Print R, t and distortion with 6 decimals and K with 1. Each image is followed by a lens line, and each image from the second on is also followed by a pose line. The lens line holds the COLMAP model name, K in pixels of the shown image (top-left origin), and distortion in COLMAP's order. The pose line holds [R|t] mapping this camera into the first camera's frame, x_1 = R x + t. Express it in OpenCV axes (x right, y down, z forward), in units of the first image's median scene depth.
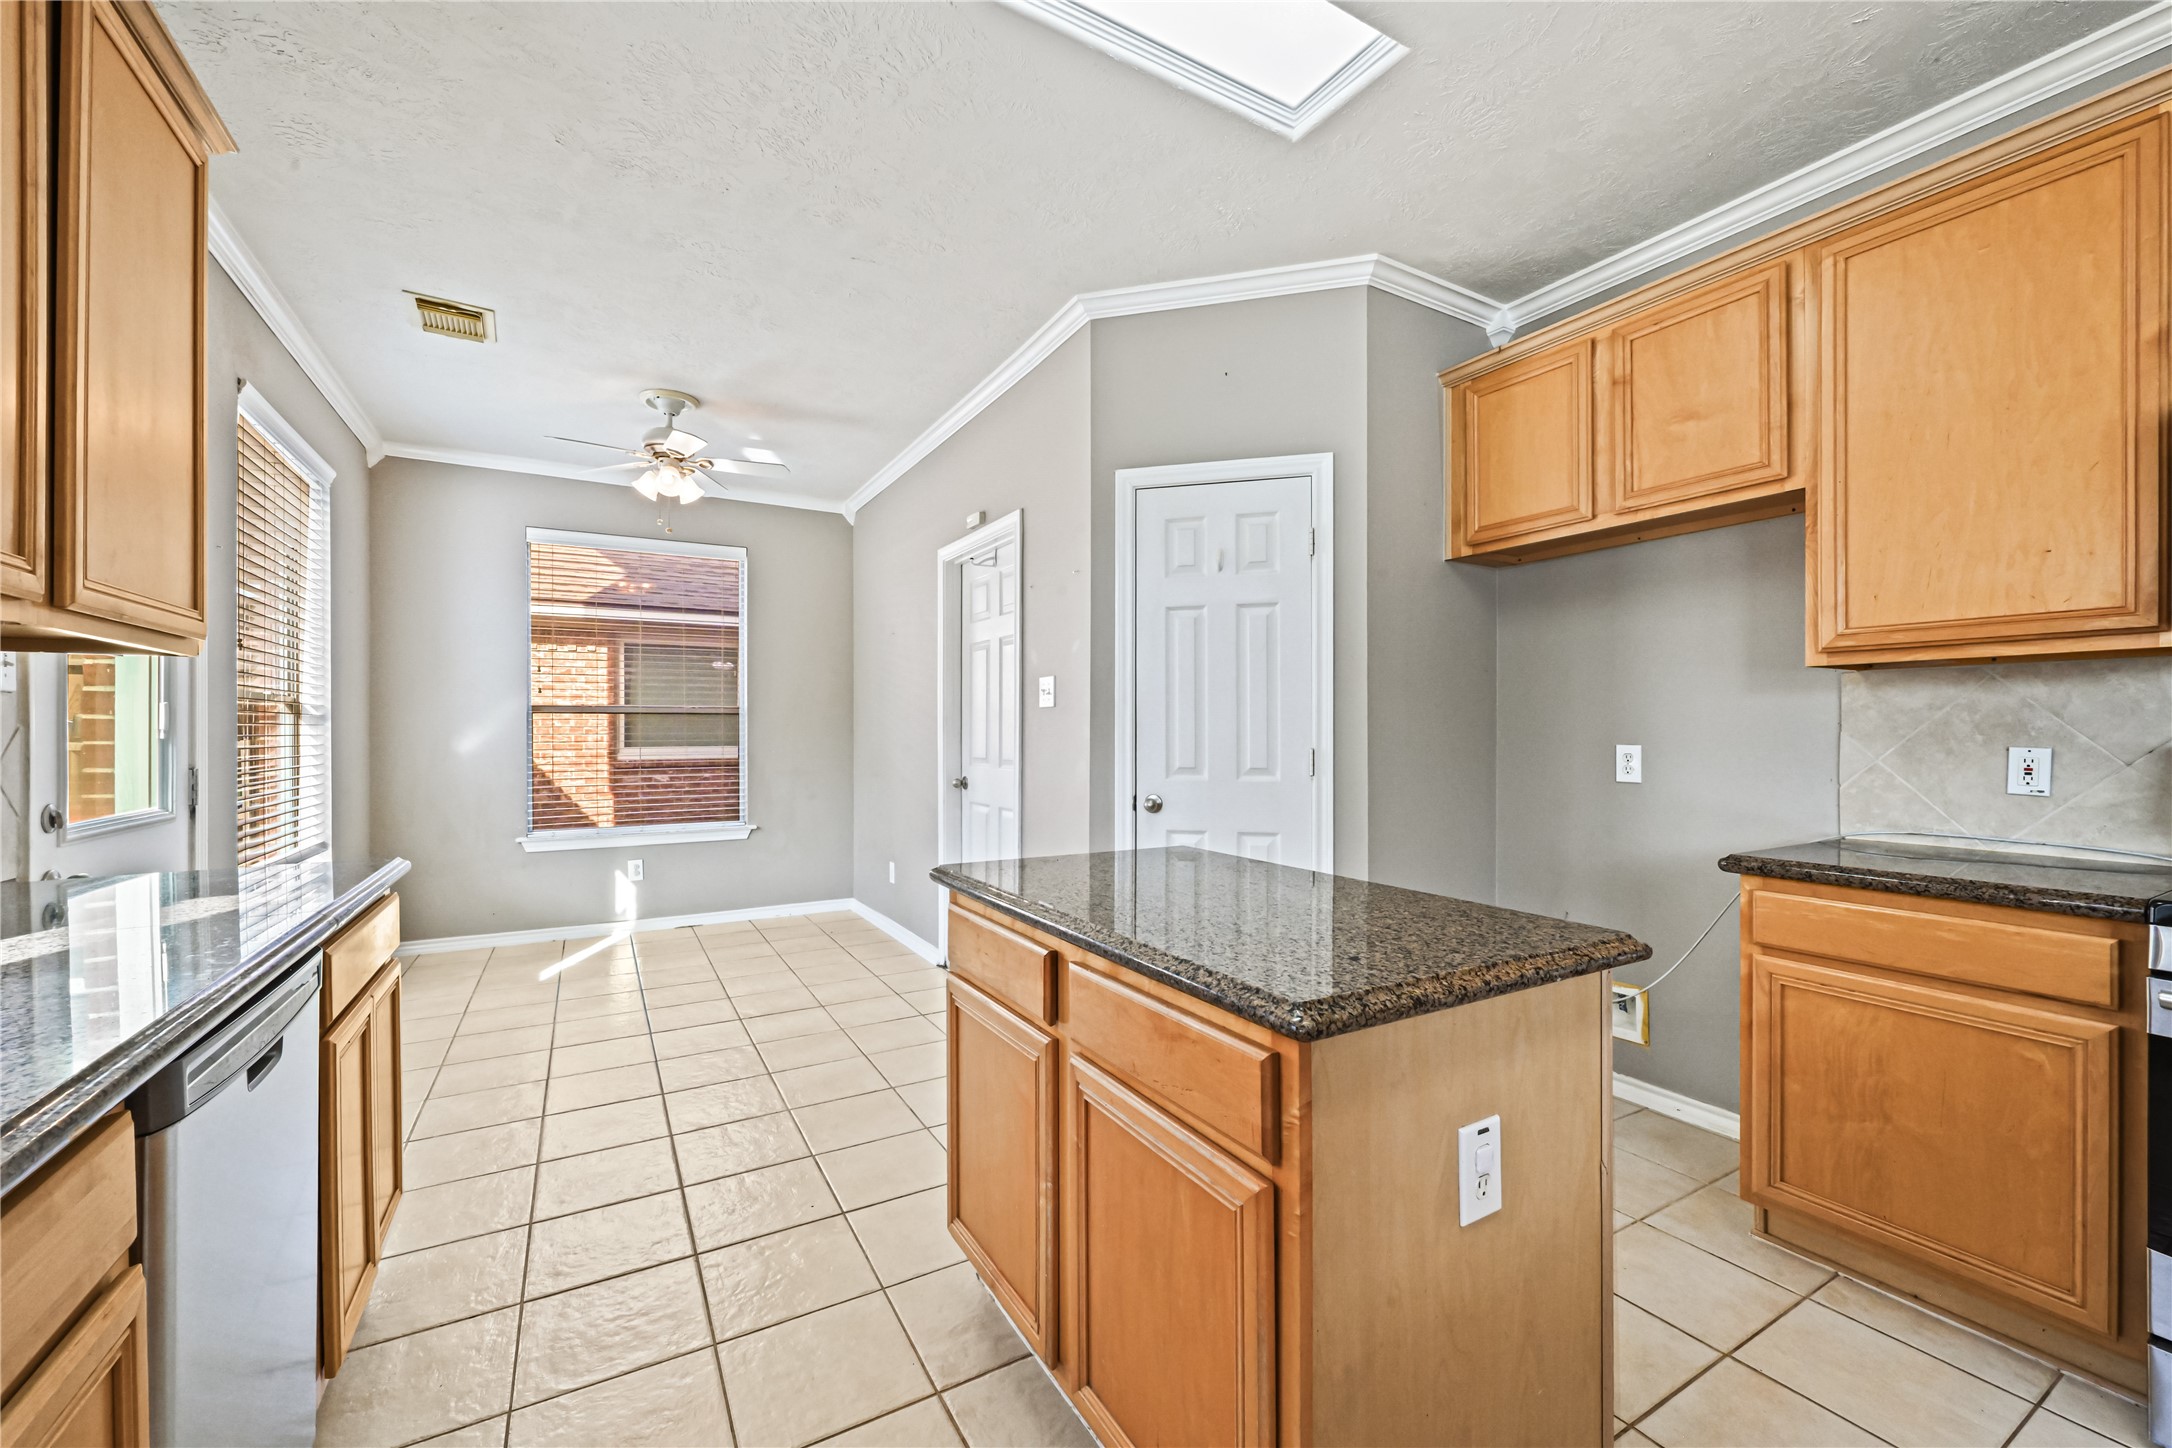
lens RADIAL K [[856.9, 0, 1095.9], [0, 856.9, 731.1], [0, 0, 1]] dist [0.000487, 0.000167]
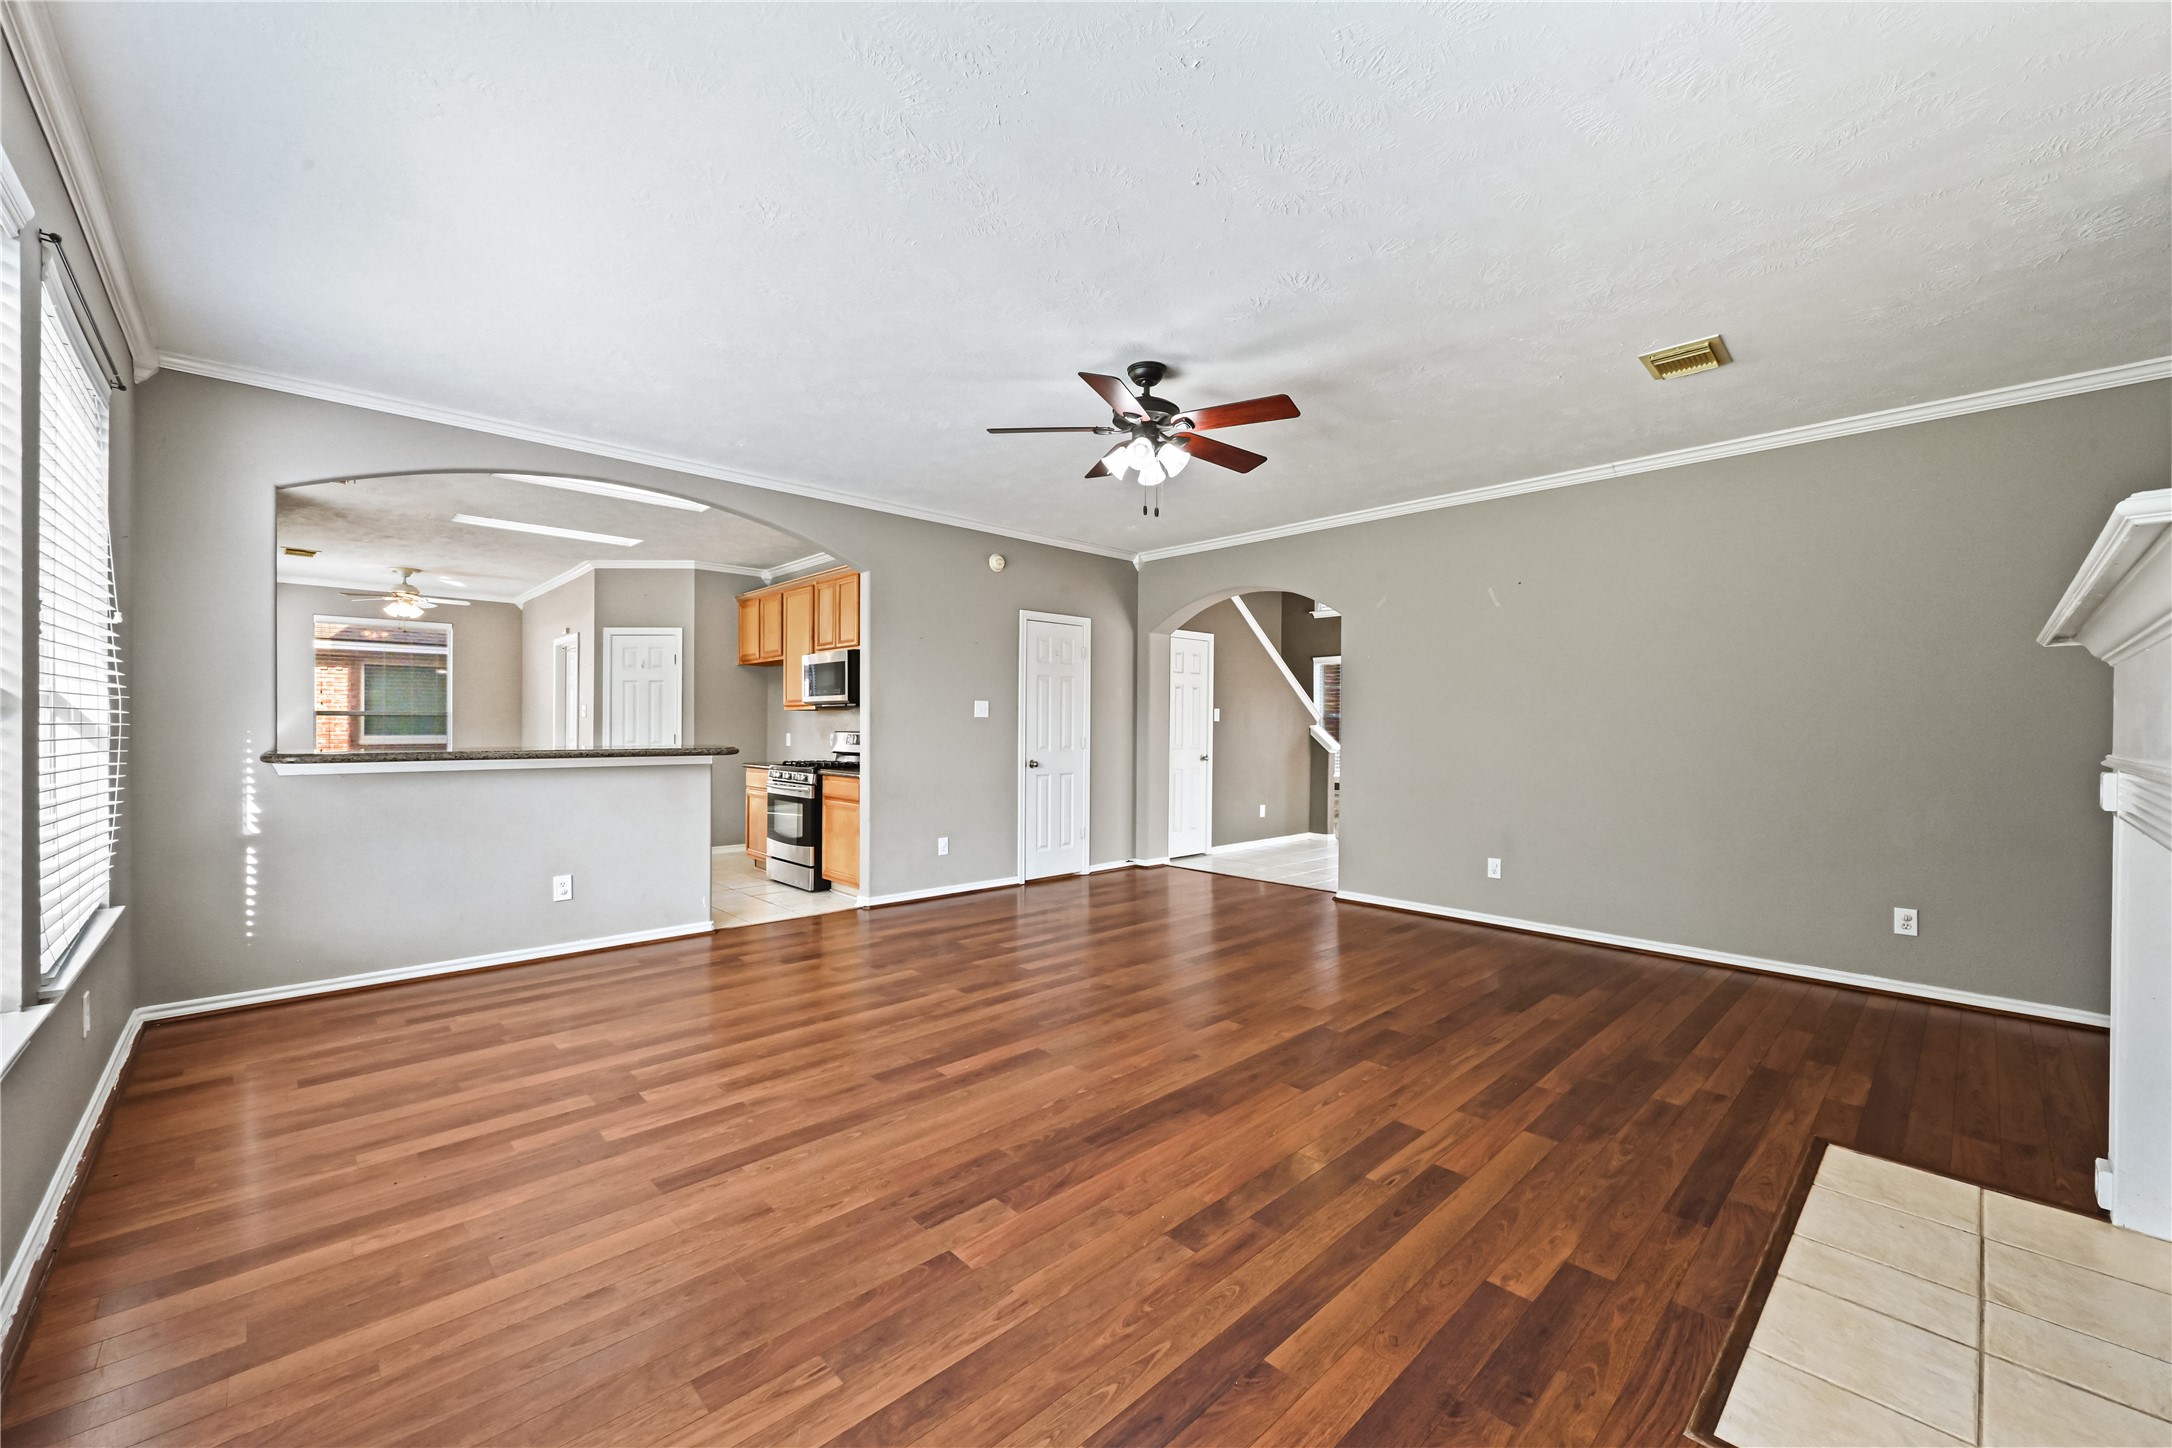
lens RADIAL K [[856.9, 0, 1096.4], [0, 856.9, 732.3], [0, 0, 1]] dist [0.000487, 0.000167]
pose [[0.973425, 0.009893, 0.228792, 1.137653], [-0.009271, 0.999950, -0.003793, 0.014055], [-0.228818, 0.001571, 0.973468, -2.407450]]
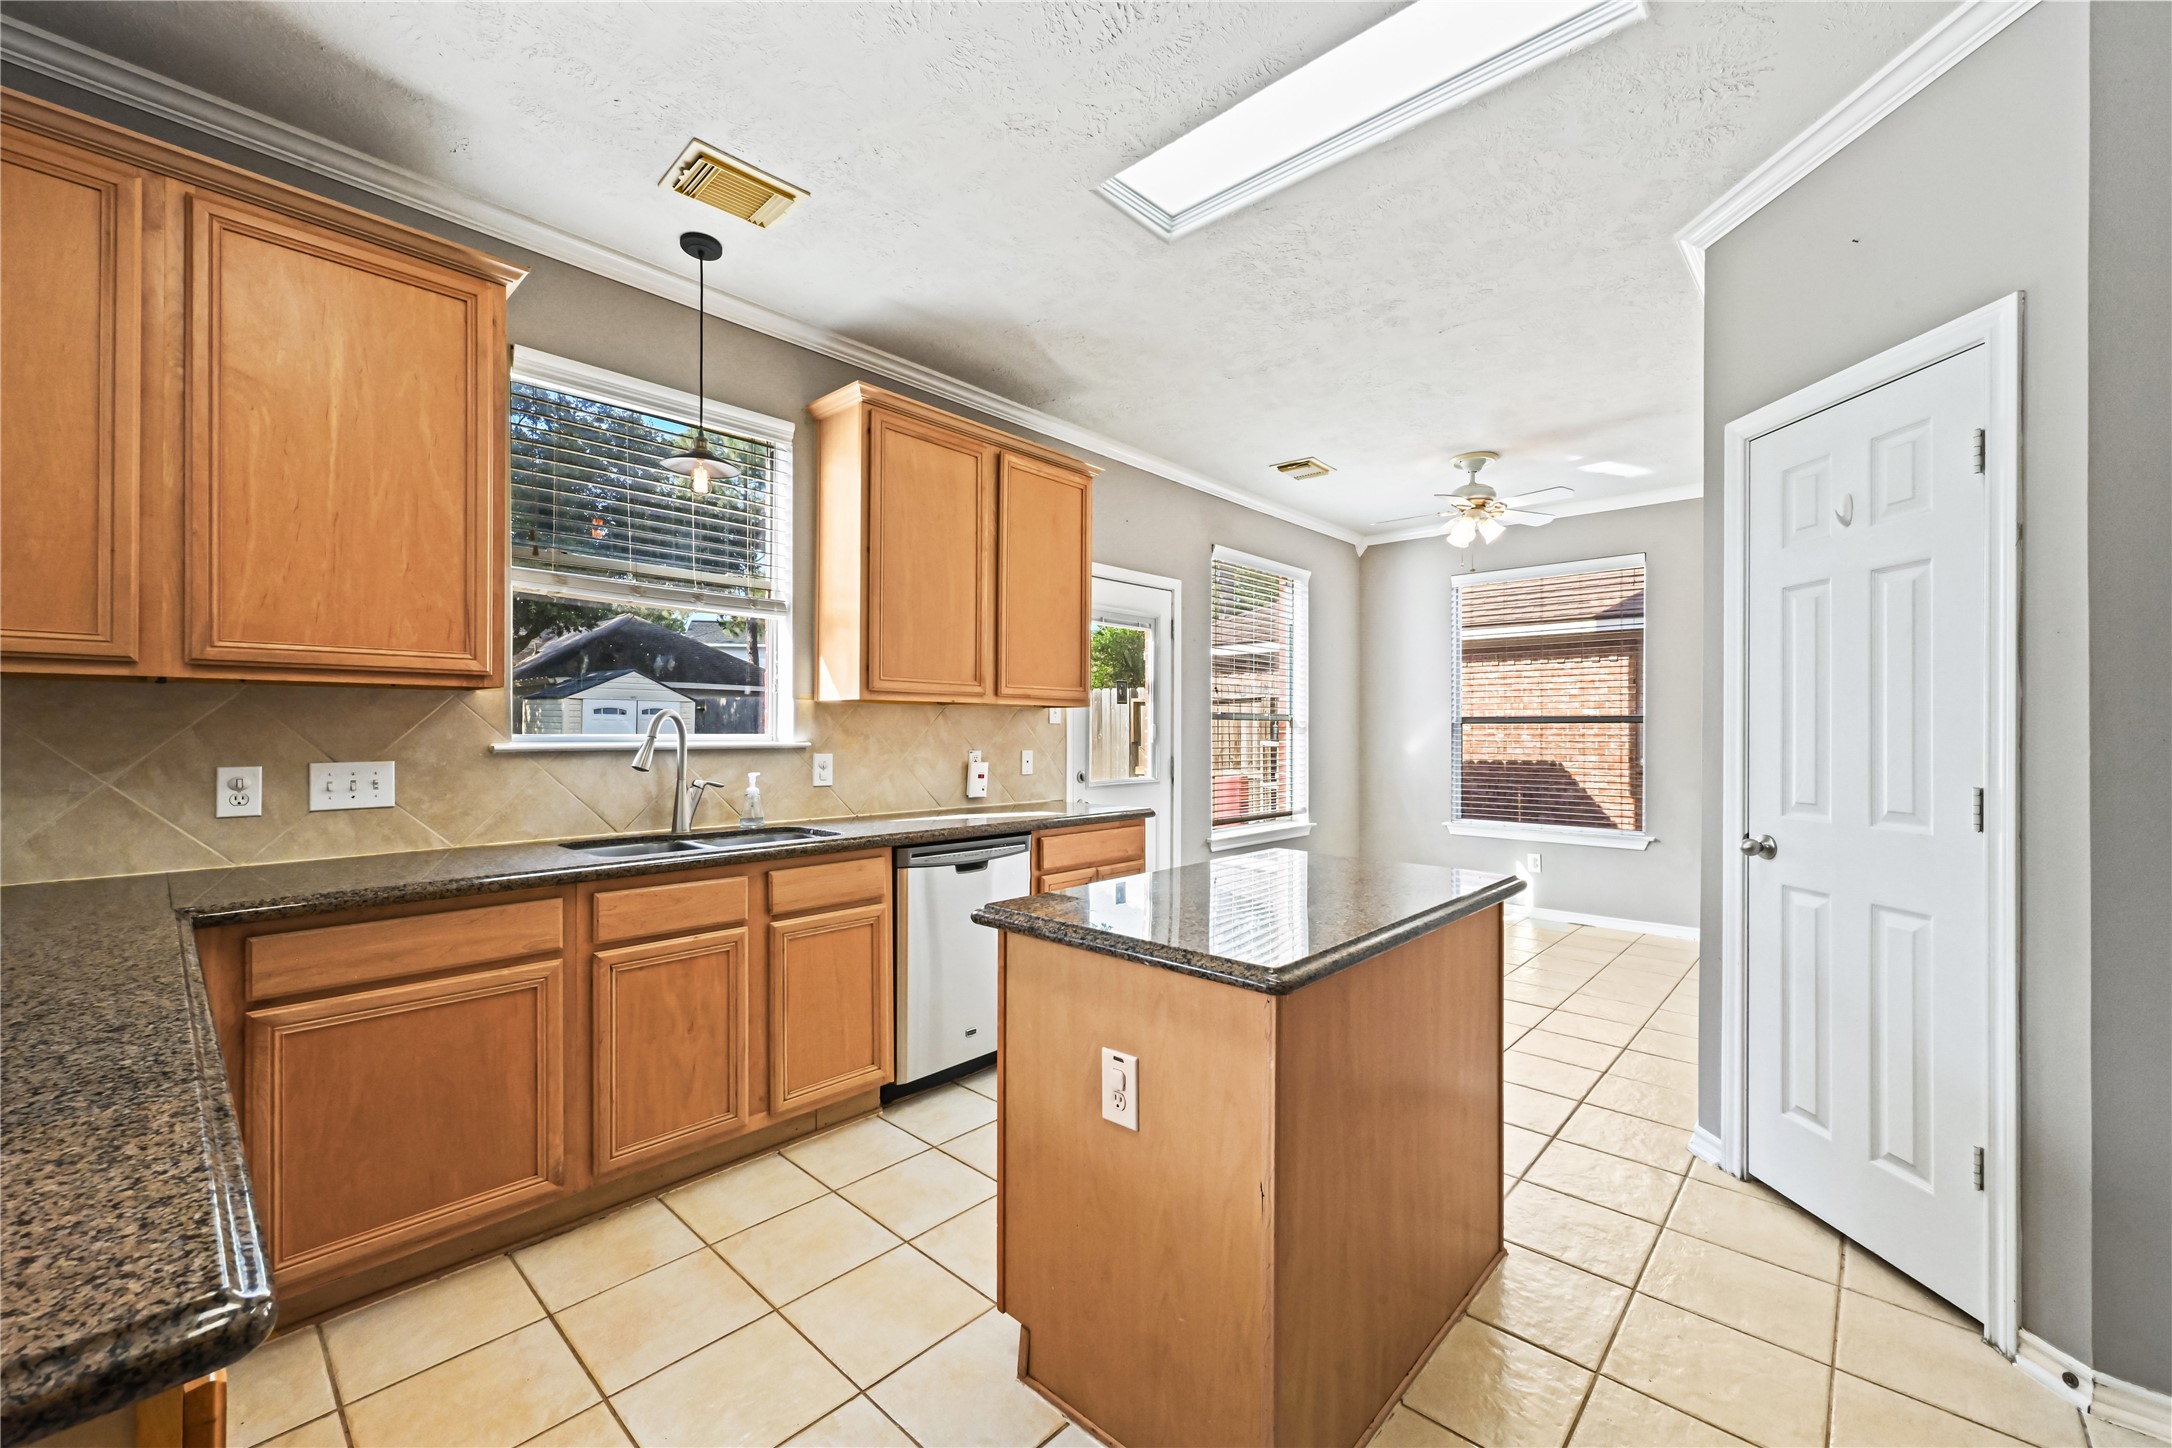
lens RADIAL K [[856.9, 0, 1102.0], [0, 856.9, 729.3], [0, 0, 1]] dist [0.000487, 0.000167]
pose [[0.303936, 0.002796, -0.952688, 0.779200], [-0.007211, 0.999974, 0.000634, -0.020749], [0.952665, 0.006677, 0.303948, 0.259021]]
